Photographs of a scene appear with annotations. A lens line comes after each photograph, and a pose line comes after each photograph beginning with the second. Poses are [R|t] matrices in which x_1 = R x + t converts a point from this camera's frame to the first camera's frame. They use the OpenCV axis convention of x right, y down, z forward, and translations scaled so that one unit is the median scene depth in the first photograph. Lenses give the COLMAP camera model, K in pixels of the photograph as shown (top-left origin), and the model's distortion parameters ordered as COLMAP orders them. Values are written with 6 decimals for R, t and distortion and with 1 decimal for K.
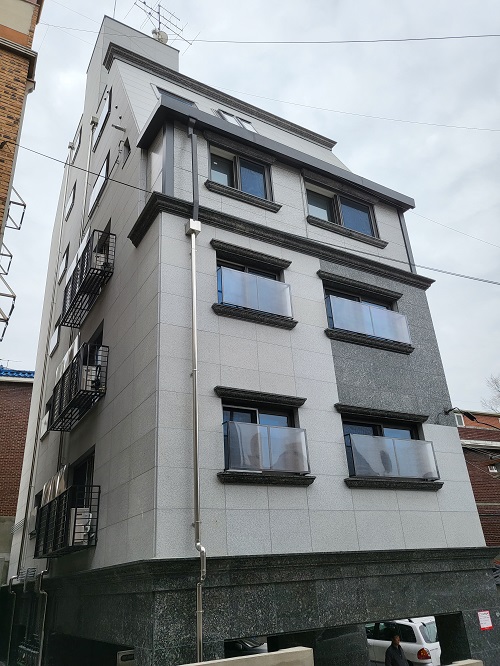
lens RADIAL K [[506.6, 0, 249.8], [0, 506.6, 330.2], [0, 0, 1]] dist [0.025247, 0.010771]
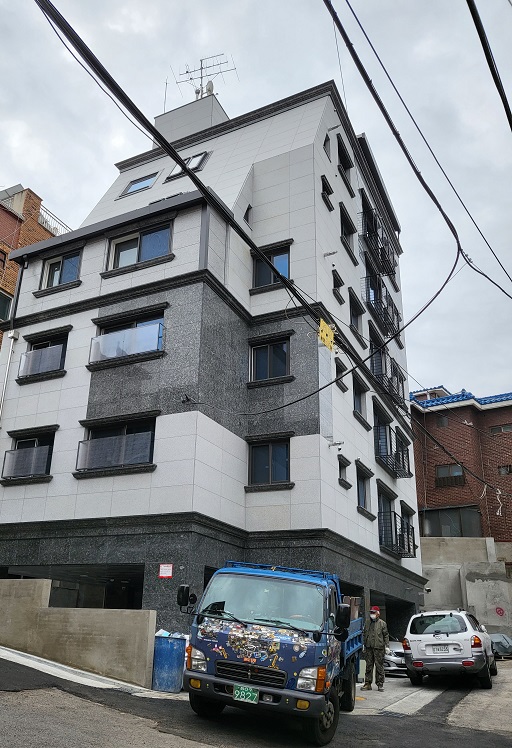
lens RADIAL K [[604.4, 0, 256.0], [0, 604.4, 376.8], [0, 0, 1]] dist [0.008576, 0.000062]
pose [[0.549267, -0.239942, -0.800458, 1.805413], [0.316744, 0.946193, -0.066281, 0.294885], [0.773291, -0.217134, 0.595712, 0.420590]]
